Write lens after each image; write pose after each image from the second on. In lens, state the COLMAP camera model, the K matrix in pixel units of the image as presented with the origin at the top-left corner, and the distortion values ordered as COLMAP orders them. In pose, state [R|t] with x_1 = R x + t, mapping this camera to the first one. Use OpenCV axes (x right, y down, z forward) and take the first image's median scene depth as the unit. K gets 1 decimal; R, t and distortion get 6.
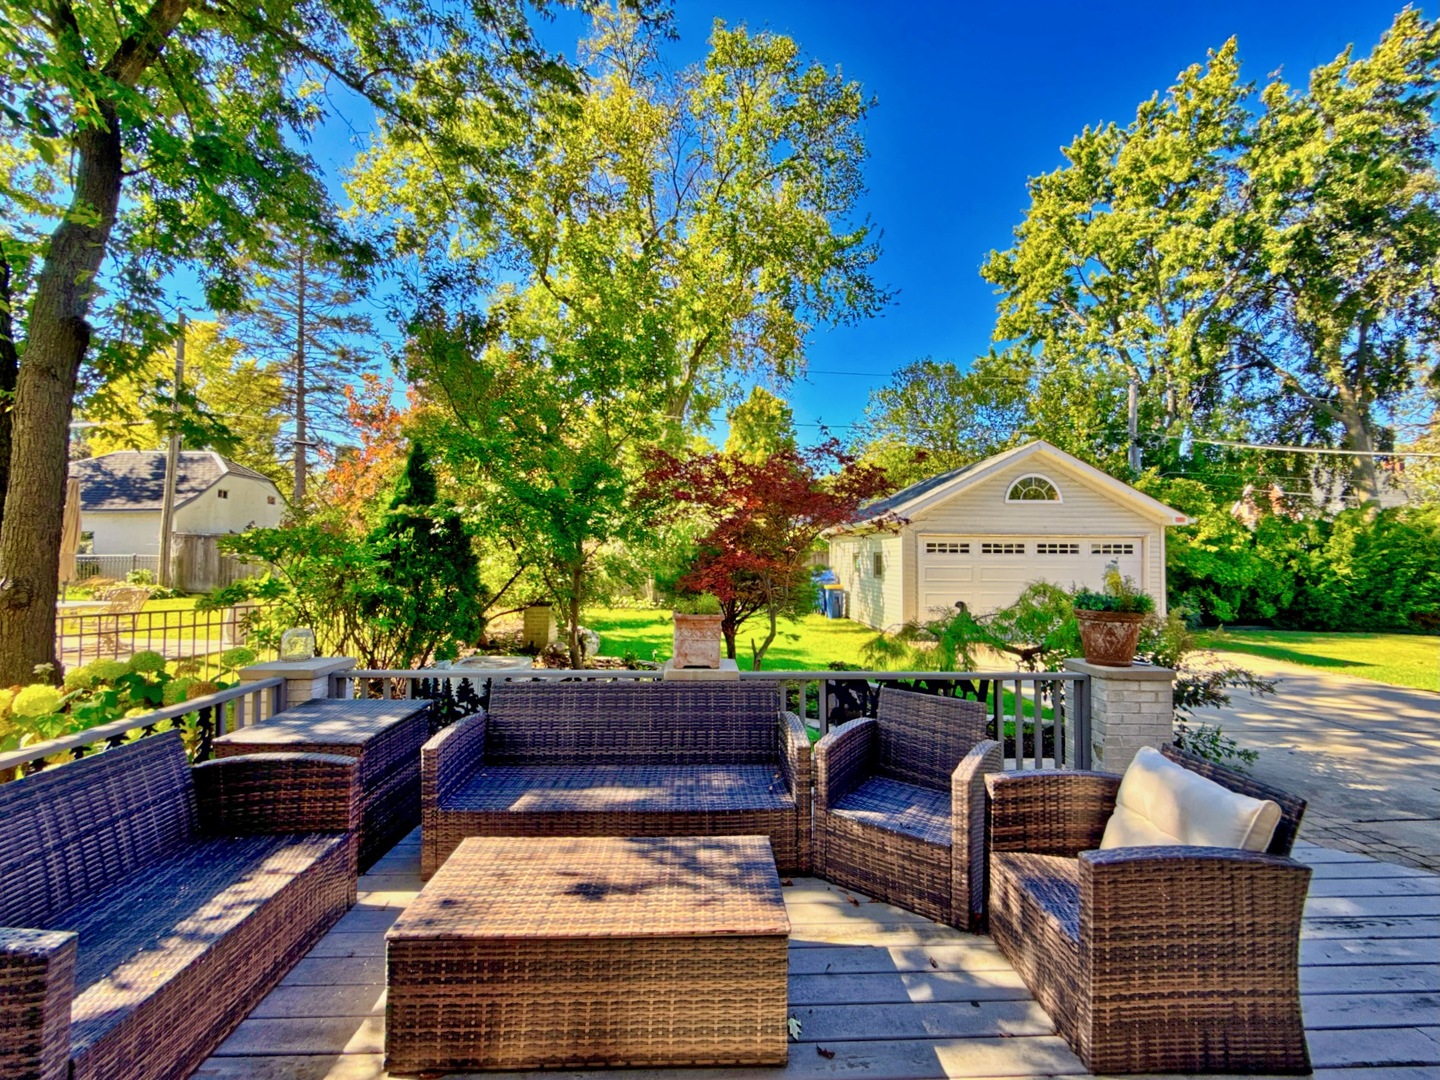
lens RADIAL K [[573.7, 0, 720.0], [0, 573.7, 540.0], [0, 0, 1]] dist [-0.001489, -0.000253]
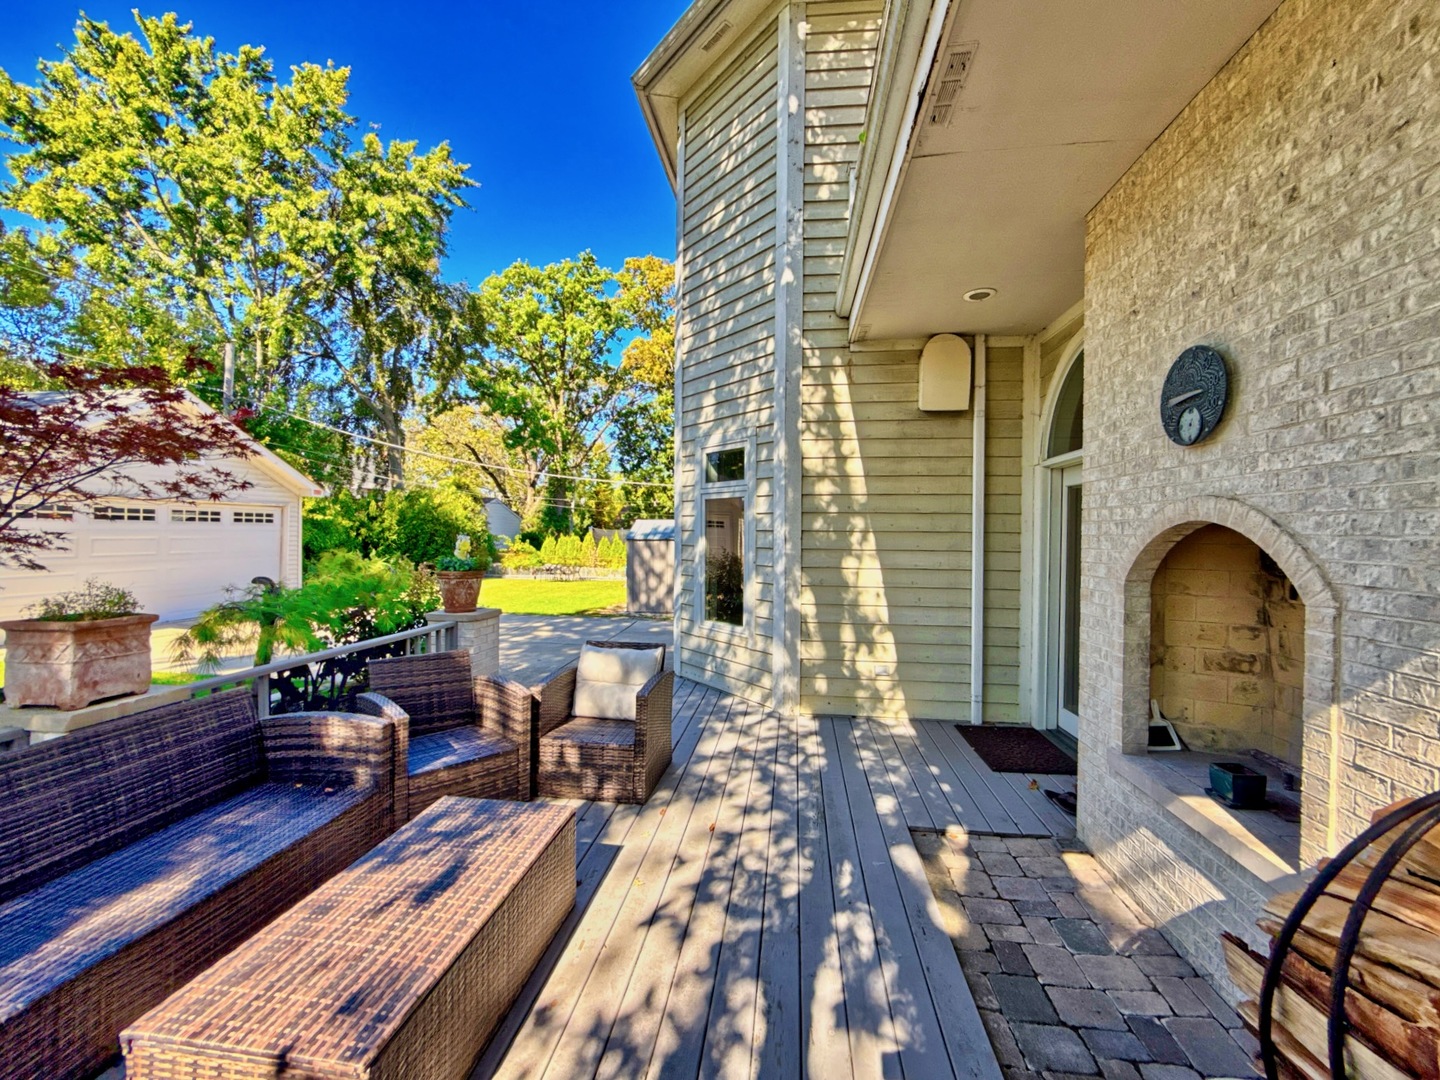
lens RADIAL K [[573.7, 0, 720.0], [0, 573.7, 540.0], [0, 0, 1]] dist [-0.001489, -0.000253]
pose [[0.171638, -0.014826, 0.985048, -0.208530], [-0.041284, 0.998900, 0.022228, -0.000588], [-0.984295, -0.044482, 0.170838, 0.080735]]
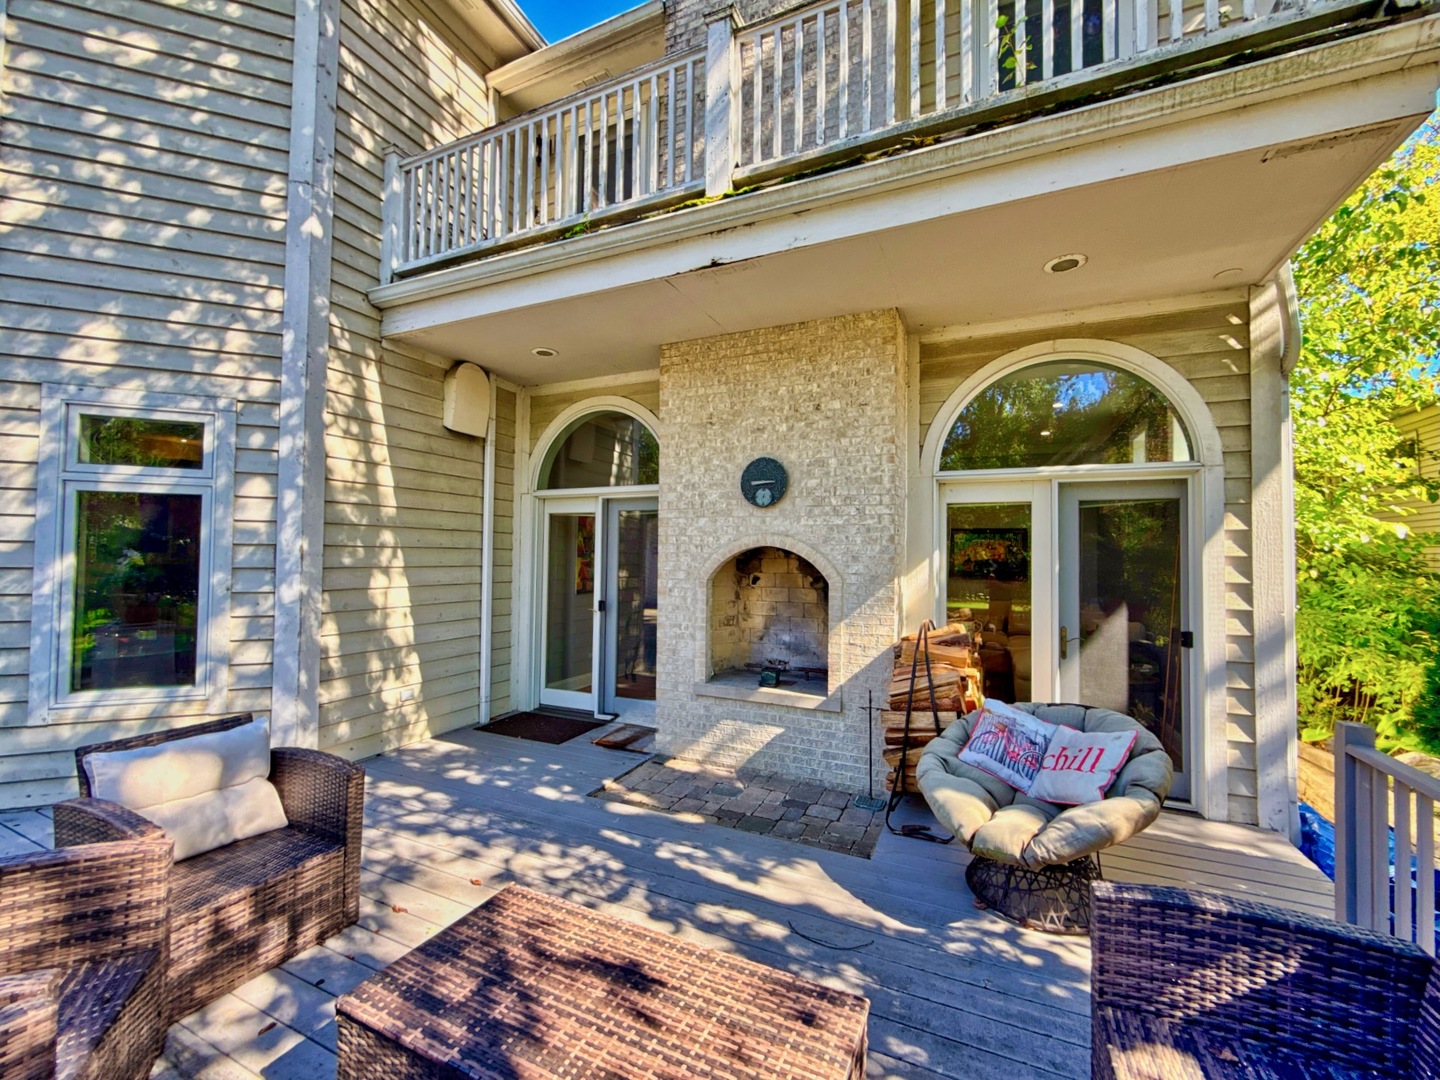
lens RADIAL K [[587.3, 0, 699.3], [0, 587.3, 542.4], [0, 0, 1]] dist [-0.002744, 0.000199]
pose [[-0.874679, -0.003165, 0.484692, -0.135703], [-0.031640, 0.998219, -0.050579, 0.010084], [-0.483668, -0.059576, -0.873221, 0.334984]]
